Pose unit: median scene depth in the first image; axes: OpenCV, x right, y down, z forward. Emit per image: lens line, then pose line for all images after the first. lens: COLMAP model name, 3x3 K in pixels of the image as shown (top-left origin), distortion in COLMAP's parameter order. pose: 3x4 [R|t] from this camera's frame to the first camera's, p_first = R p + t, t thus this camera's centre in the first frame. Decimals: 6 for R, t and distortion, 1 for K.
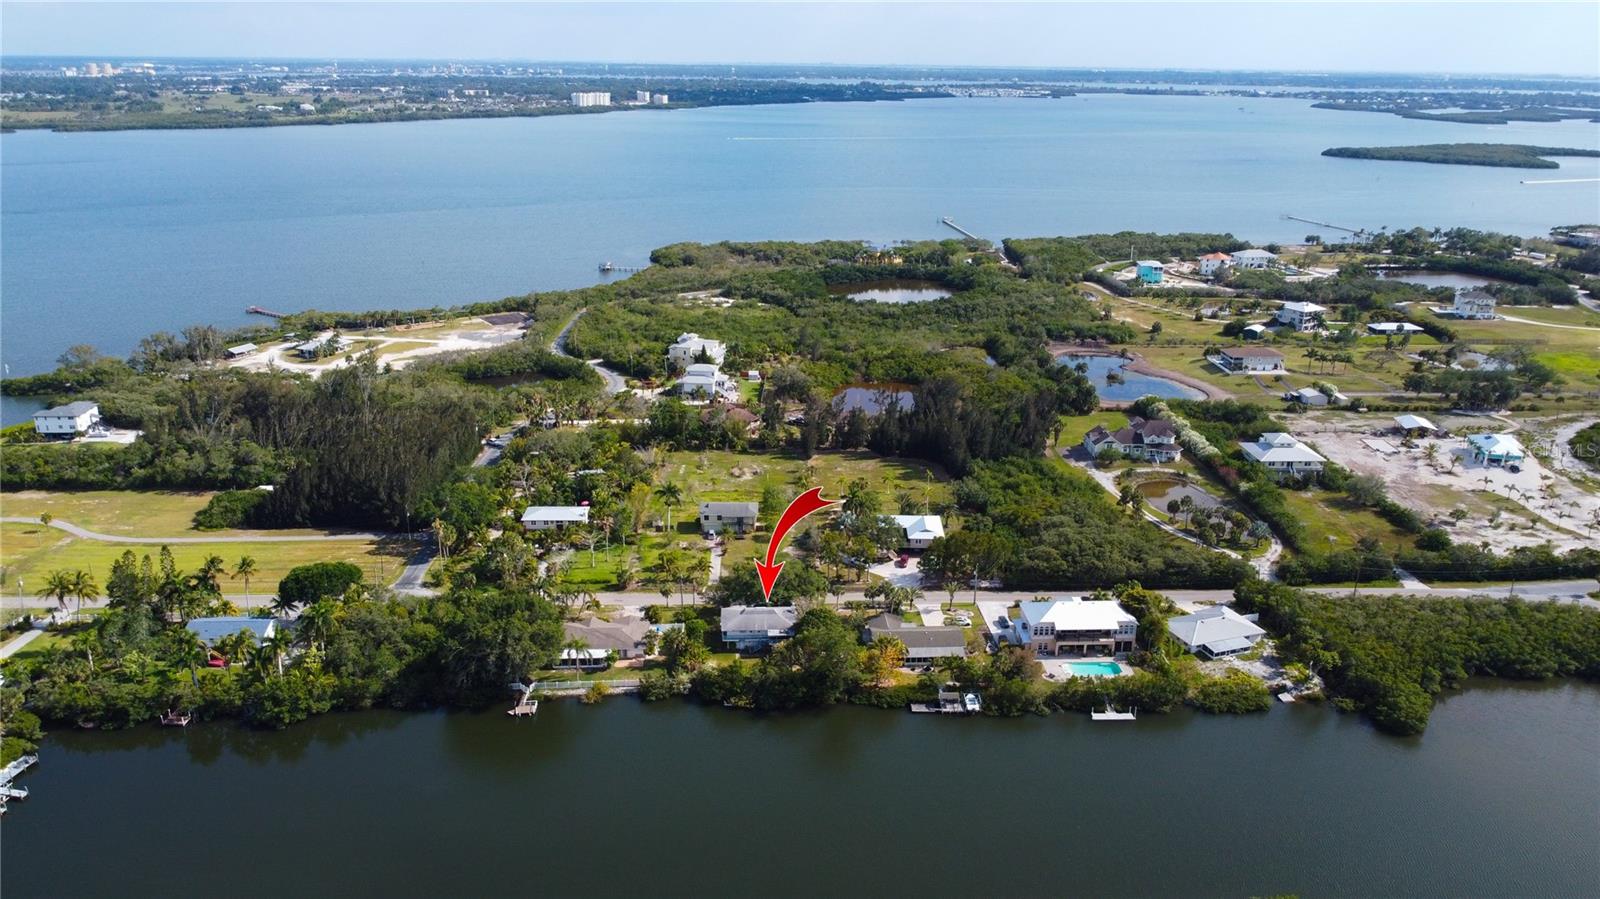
lens RADIAL K [[1217.7, 0, 800.0], [0, 1217.7, 449.5], [0, 0, 1]] dist [0.003843, -0.003584]
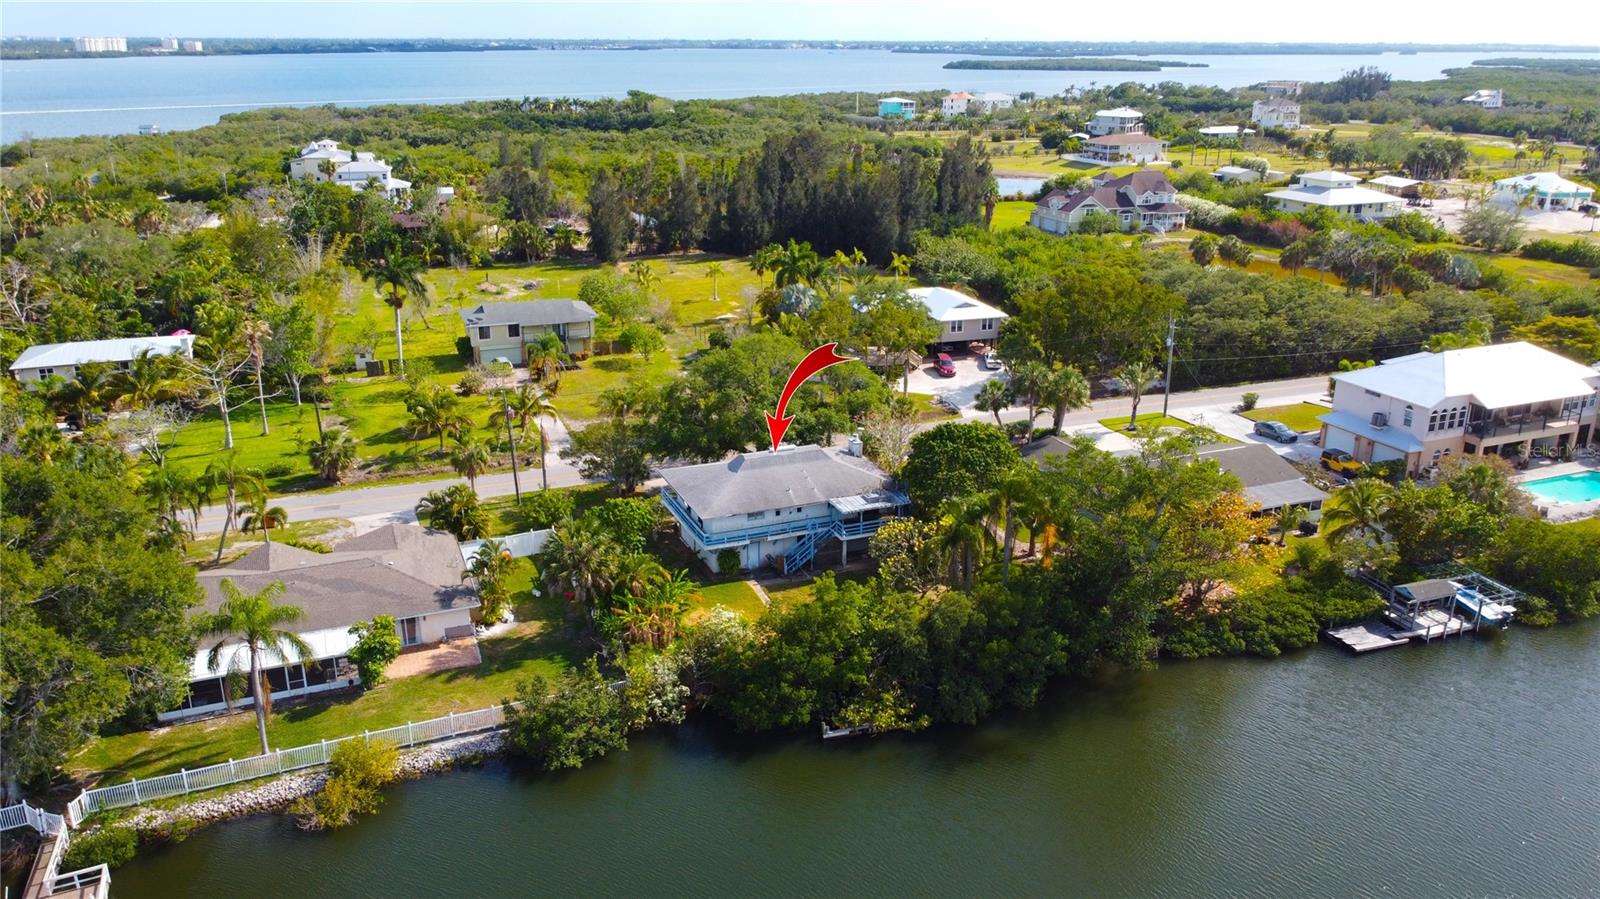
lens RADIAL K [[1217.7, 0, 800.0], [0, 1217.7, 449.5], [0, 0, 1]] dist [0.003843, -0.003584]
pose [[0.942917, -0.113678, 0.313025, -0.140654], [0.109299, 0.993508, 0.031564, 0.121599], [-0.314580, 0.004451, 0.949220, 0.670861]]
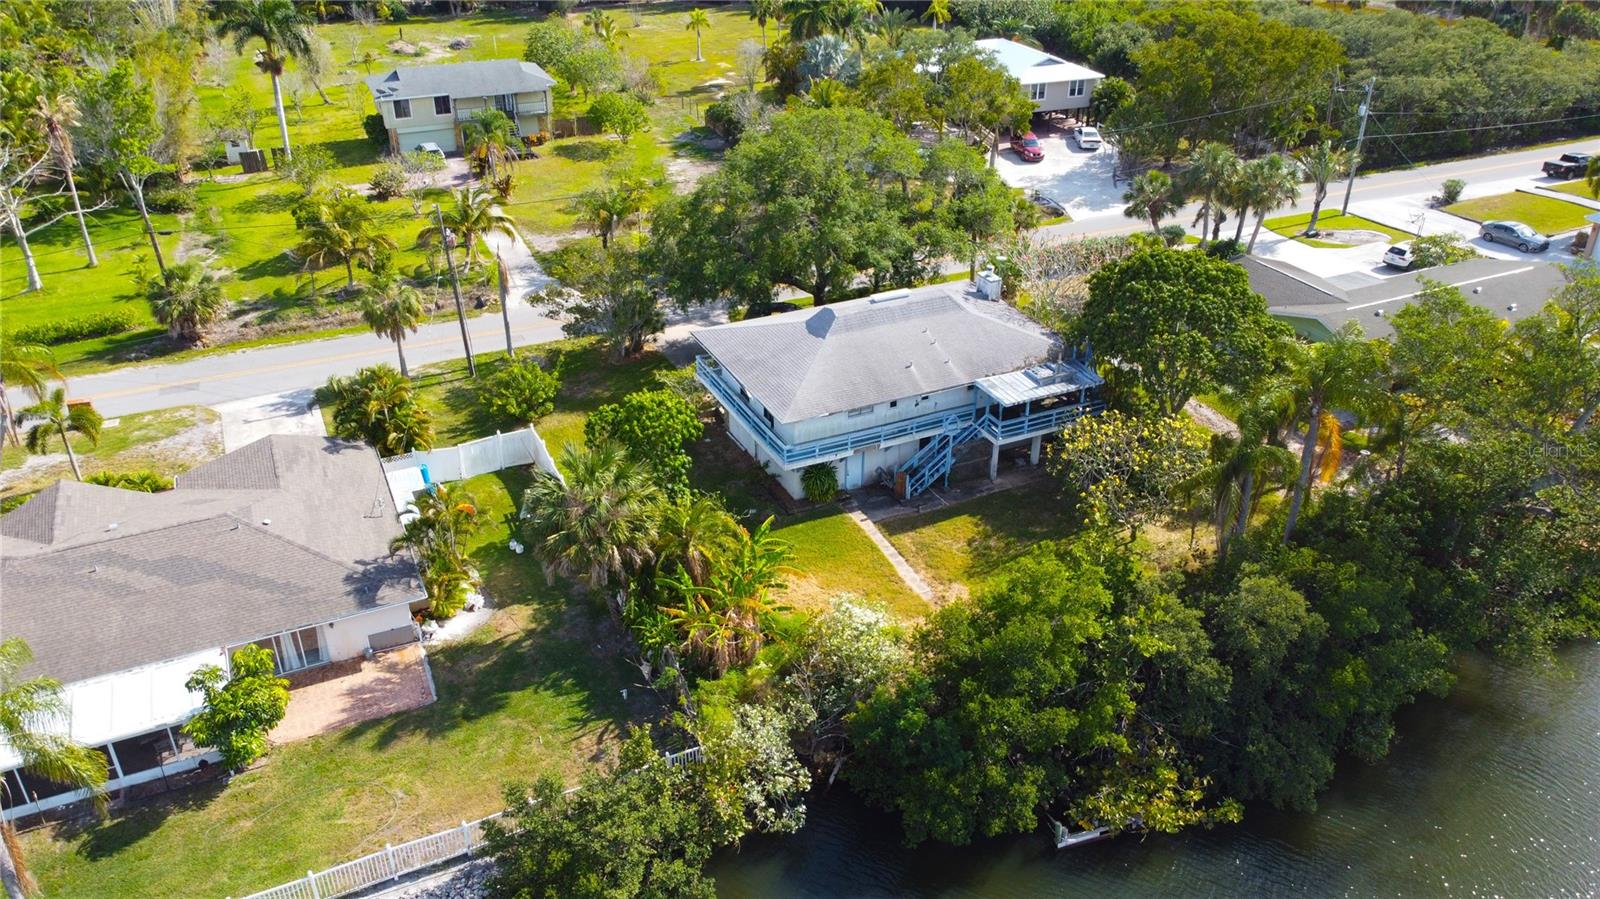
lens RADIAL K [[1217.7, 0, 800.0], [0, 1217.7, 449.5], [0, 0, 1]] dist [0.003843, -0.003584]
pose [[0.924547, -0.192942, 0.328613, -0.128948], [0.124553, 0.967987, 0.217915, 0.108287], [-0.360138, -0.160543, 0.918981, 0.806065]]
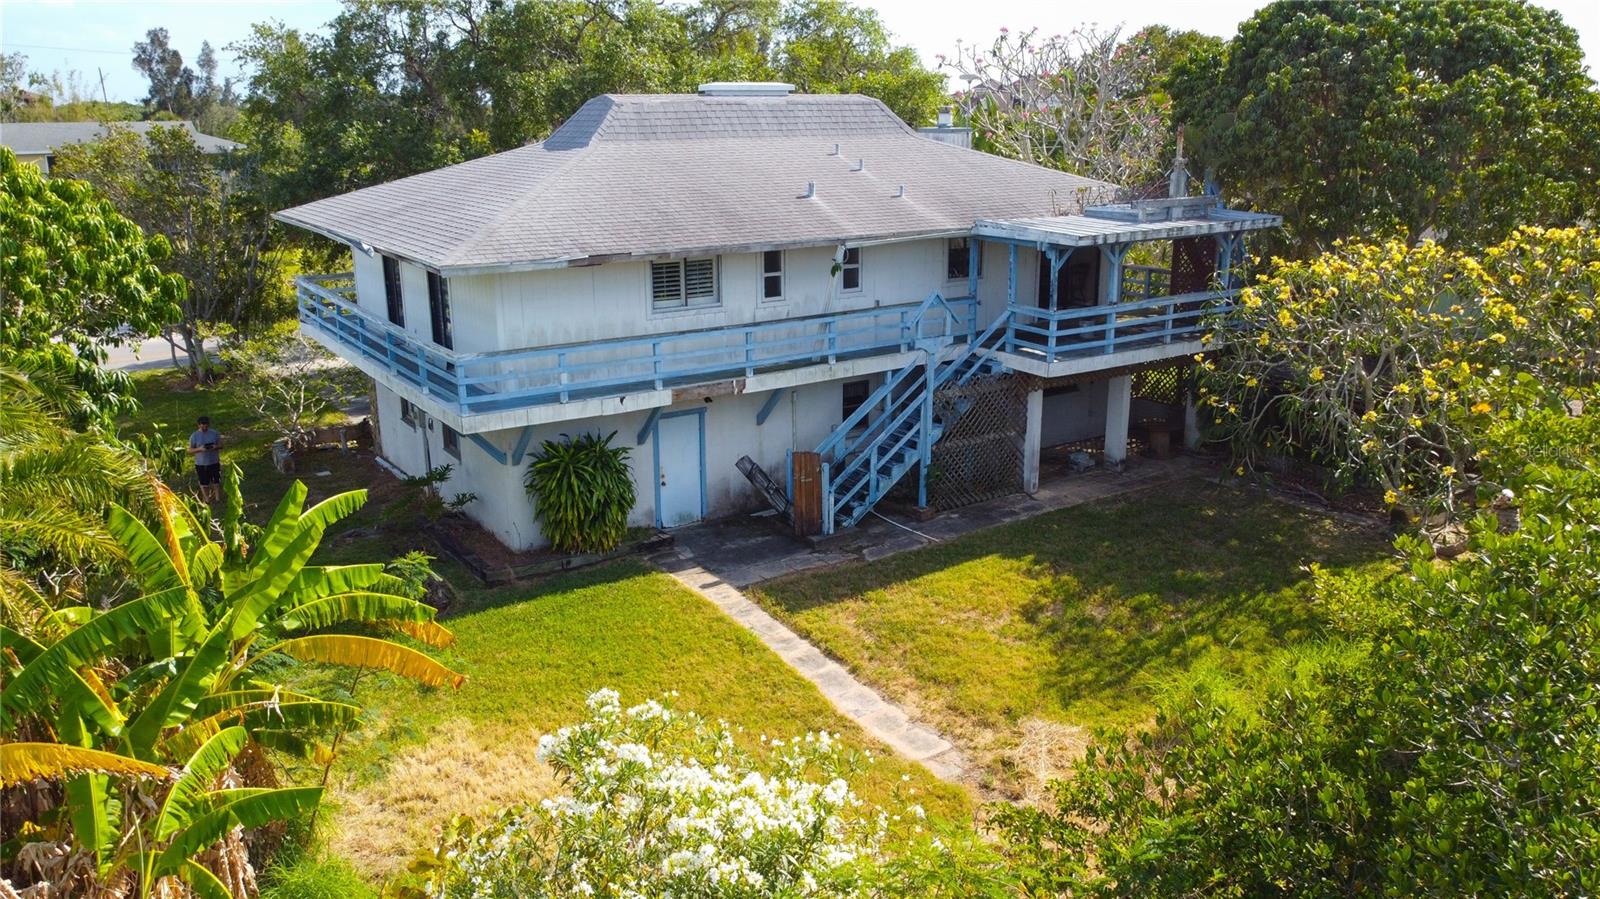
lens RADIAL K [[1213.2, 0, 816.1], [0, 1213.2, 462.7], [0, 0, 1]] dist [-0.003998, -0.009158]
pose [[0.858074, -0.158263, 0.488530, -0.080014], [0.169773, 0.985260, 0.020986, 0.160522], [-0.484650, 0.064932, 0.872295, 0.928829]]
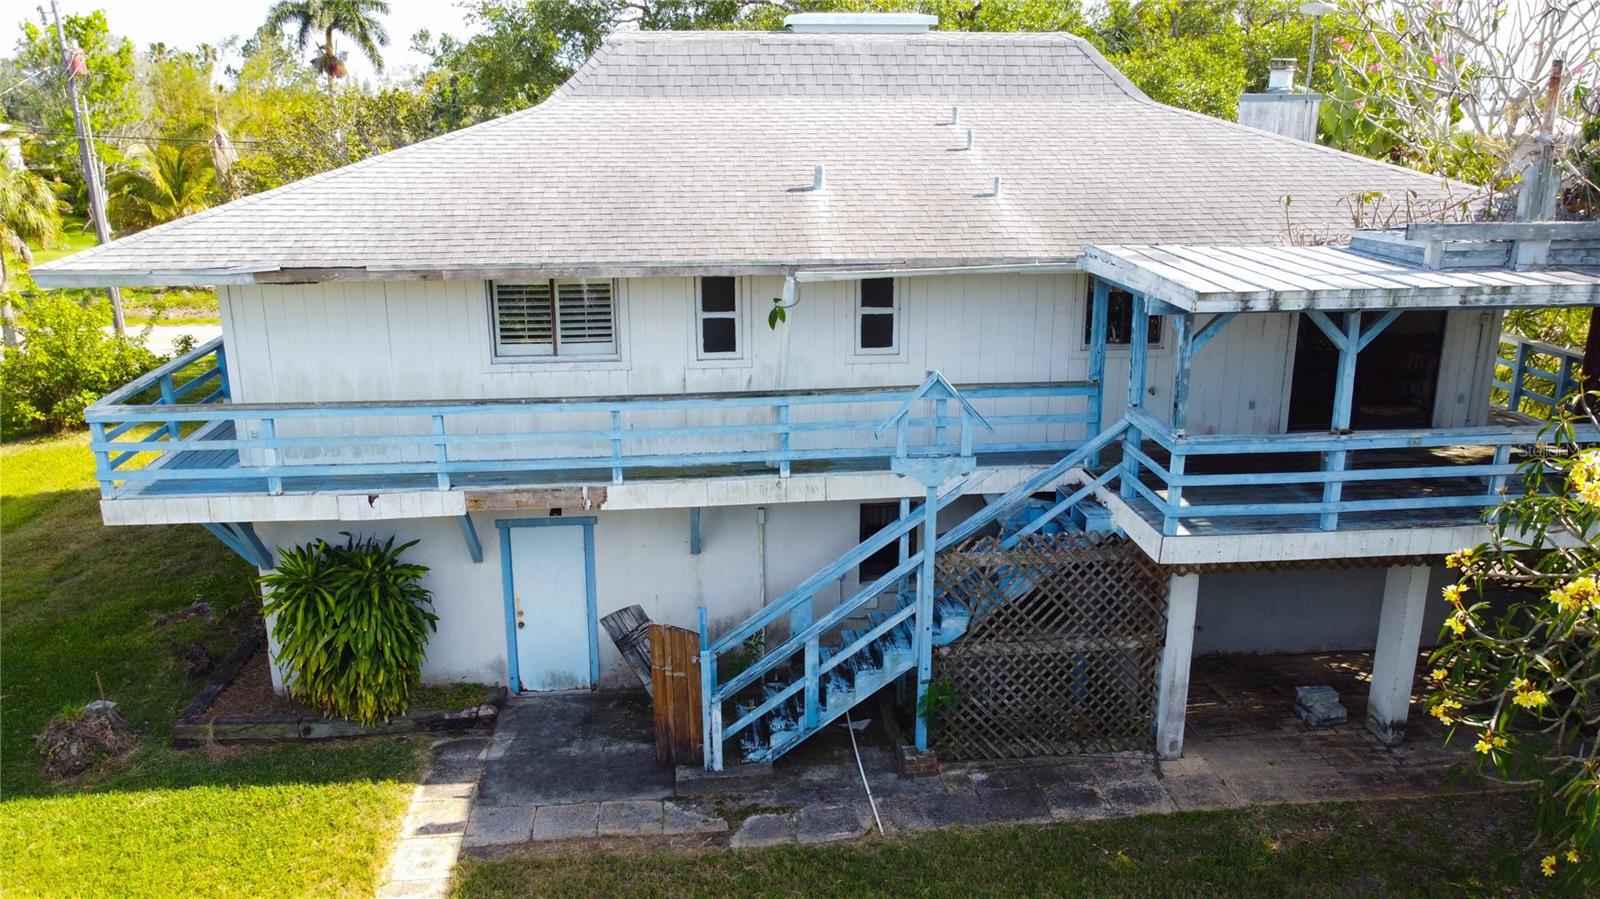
lens RADIAL K [[1230.3, 0, 800.0], [0, 1230.3, 449.5], [0, 0, 1]] dist [0.001803, -0.003713]
pose [[0.998500, -0.024466, 0.048983, -0.039491], [0.026124, 0.999098, -0.033491, 0.156404], [-0.048119, 0.034720, 0.998238, 0.951110]]
